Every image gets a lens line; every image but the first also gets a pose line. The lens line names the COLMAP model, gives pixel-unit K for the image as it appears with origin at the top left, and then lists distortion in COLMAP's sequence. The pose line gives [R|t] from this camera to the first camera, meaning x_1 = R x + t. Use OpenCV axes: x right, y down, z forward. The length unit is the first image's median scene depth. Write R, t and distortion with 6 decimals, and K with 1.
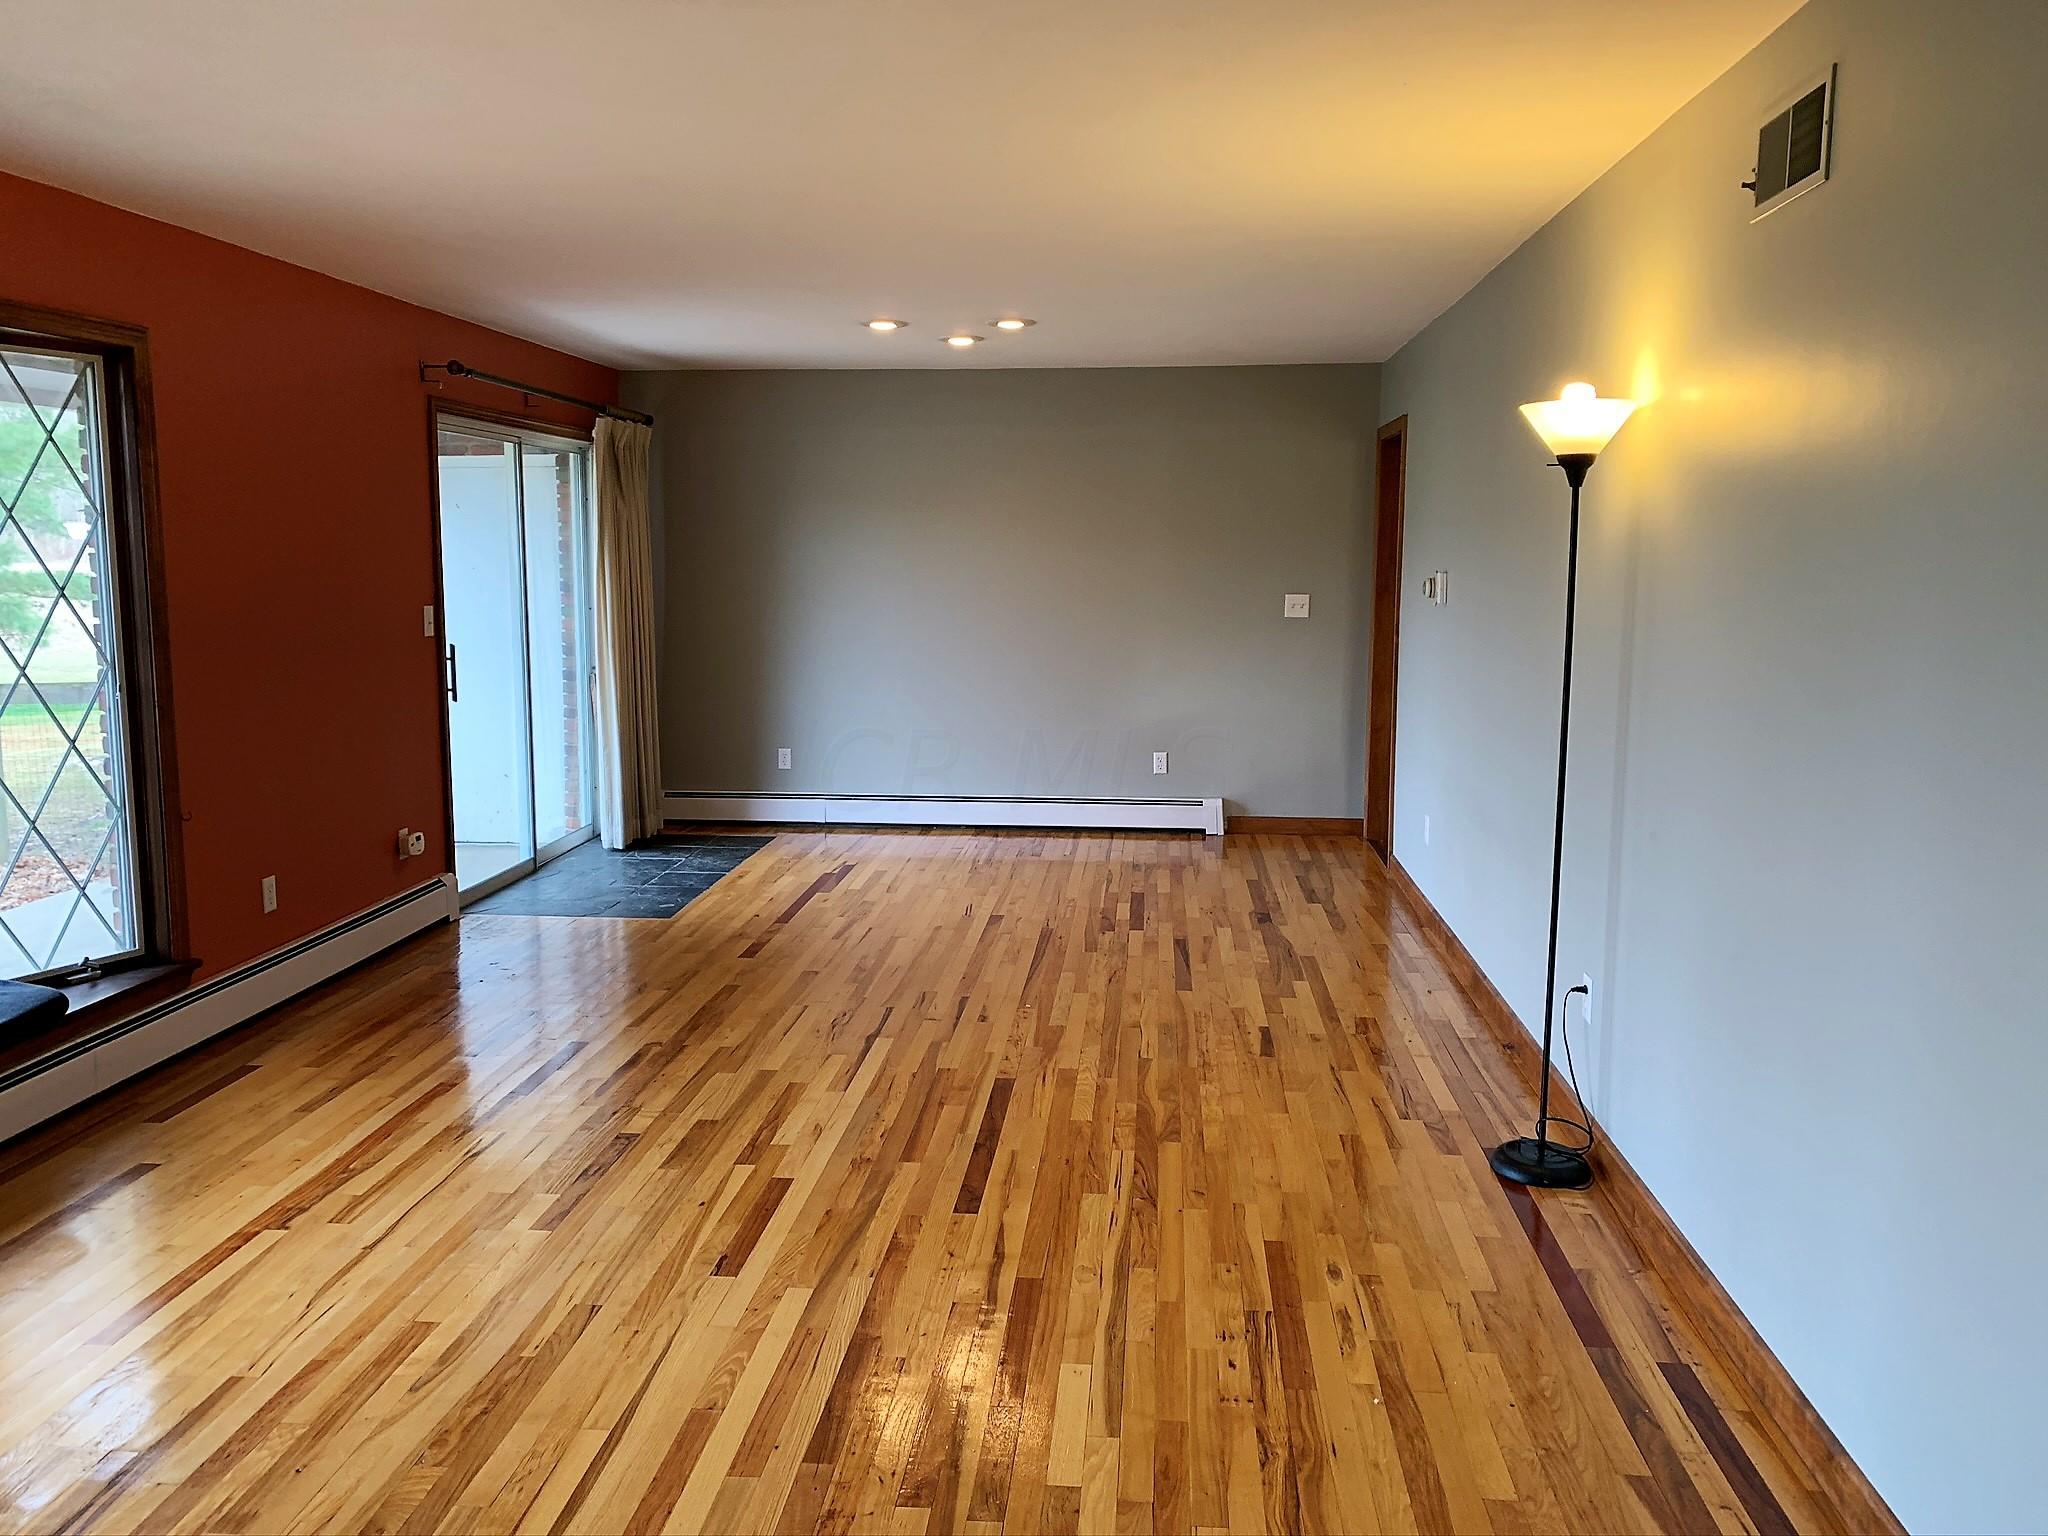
lens RADIAL K [[1558.7, 0, 1012.9], [0, 1558.7, 759.7], [0, 0, 1]] dist [0.066887, -0.083848]
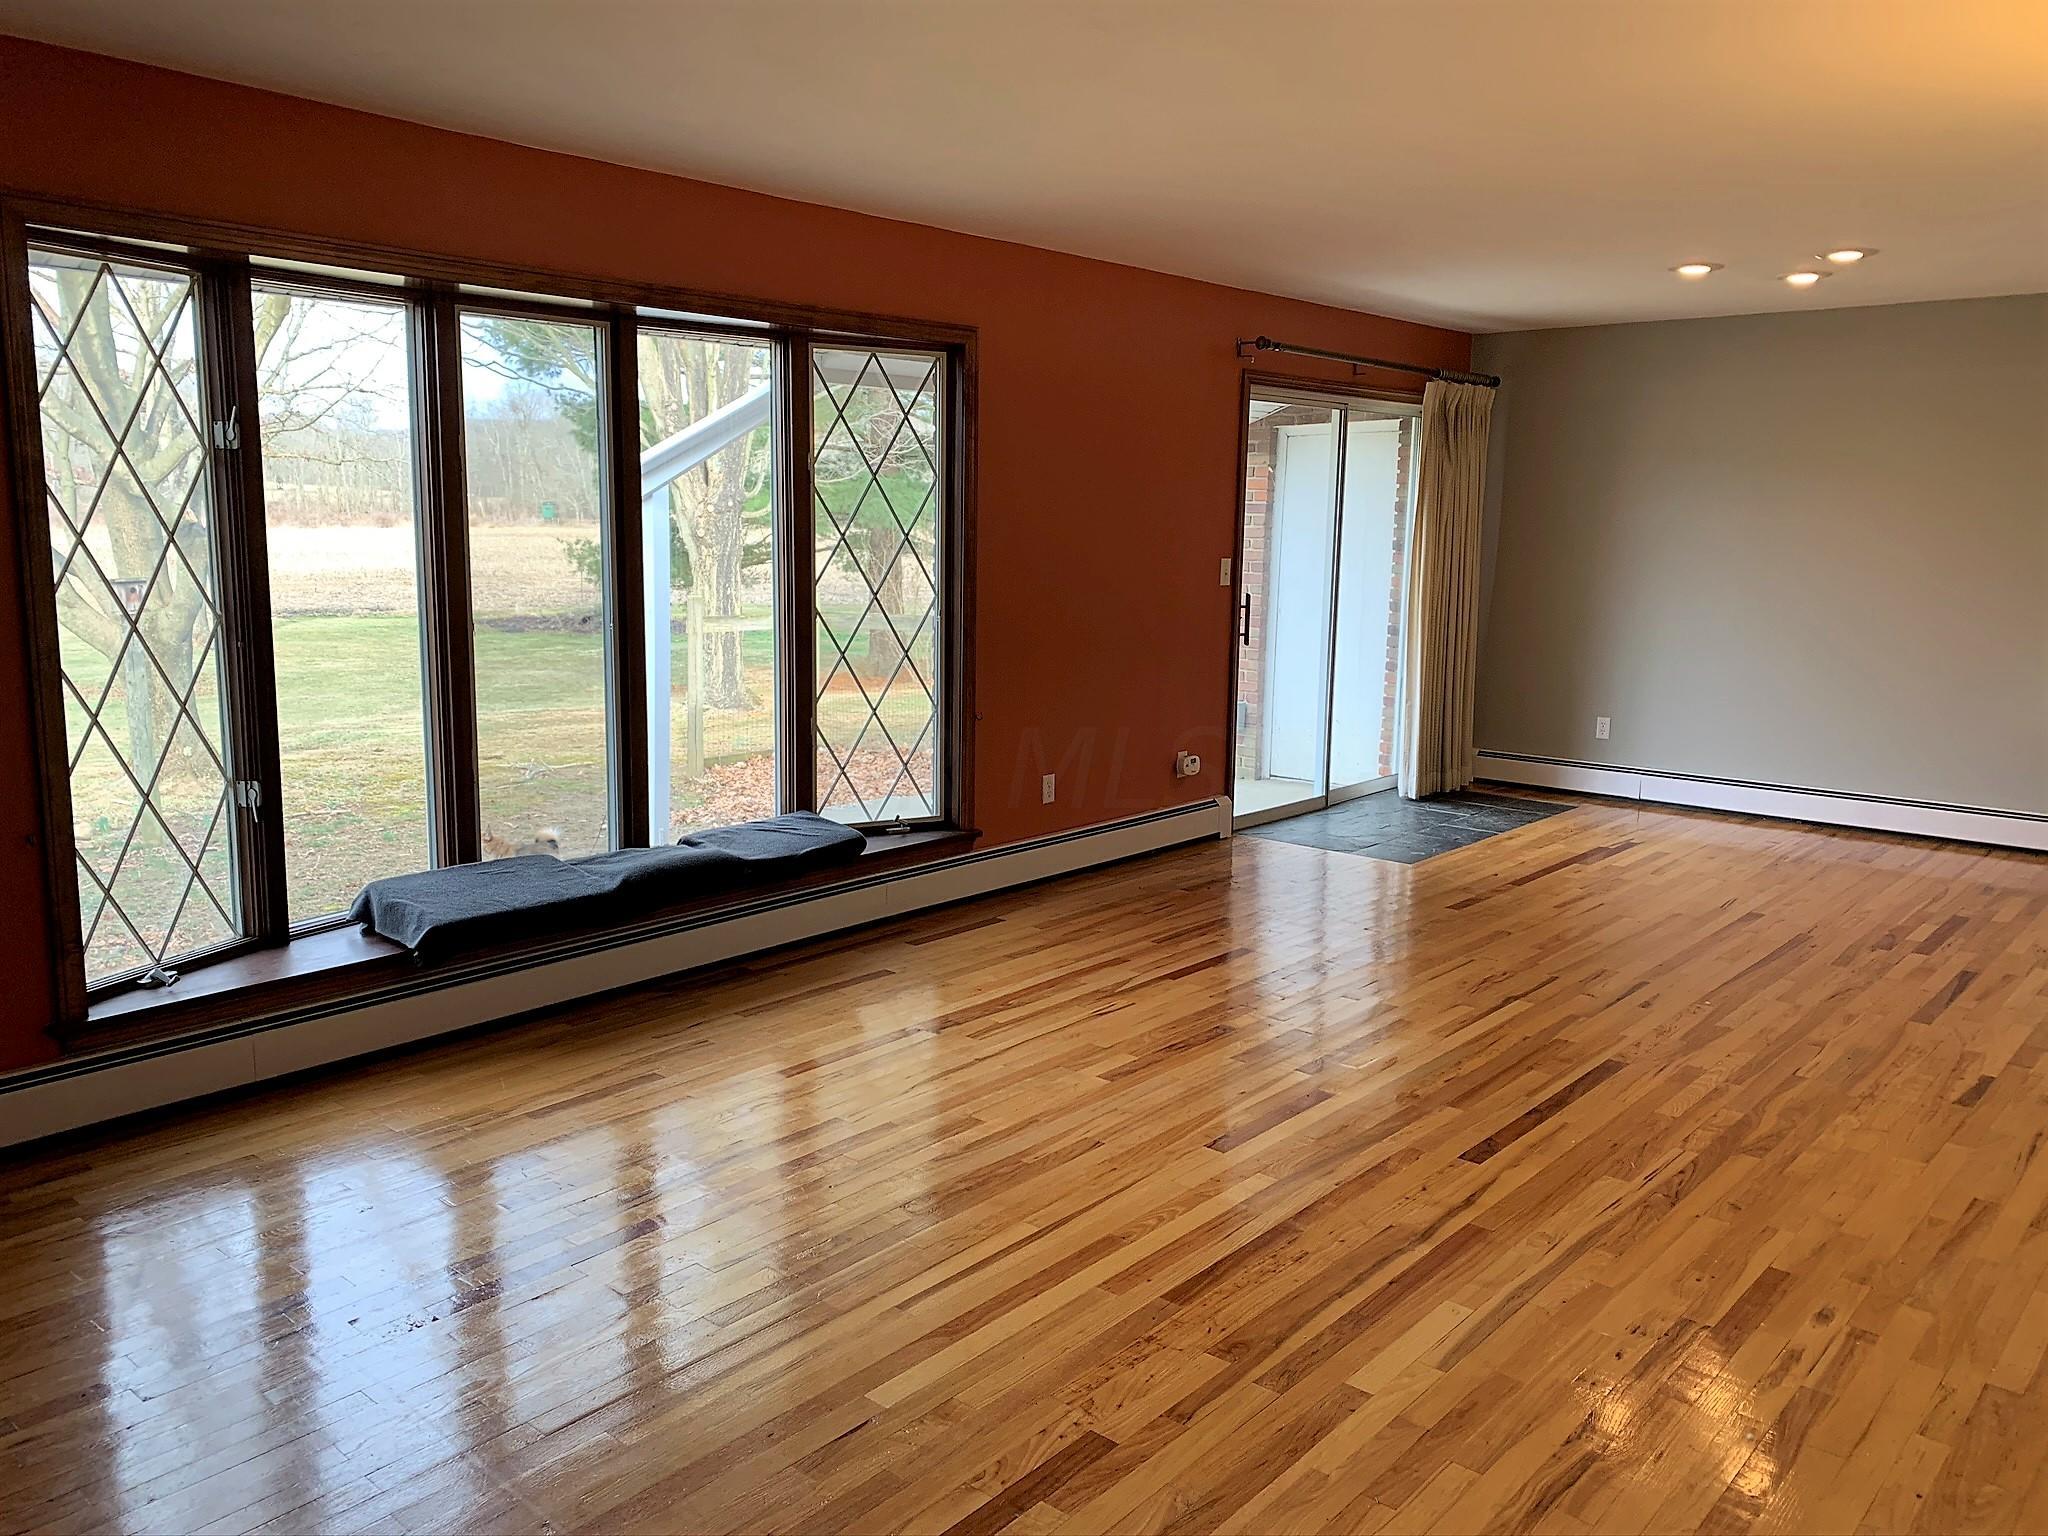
lens RADIAL K [[1558.7, 0, 1025.7], [0, 1558.7, 751.6], [0, 0, 1]] dist [0.066887, -0.083848]
pose [[0.811733, 0.097811, -0.575780, 0.237423], [-0.090075, 0.995047, 0.042047, 0.009026], [0.577041, 0.017733, 0.816523, 0.005785]]
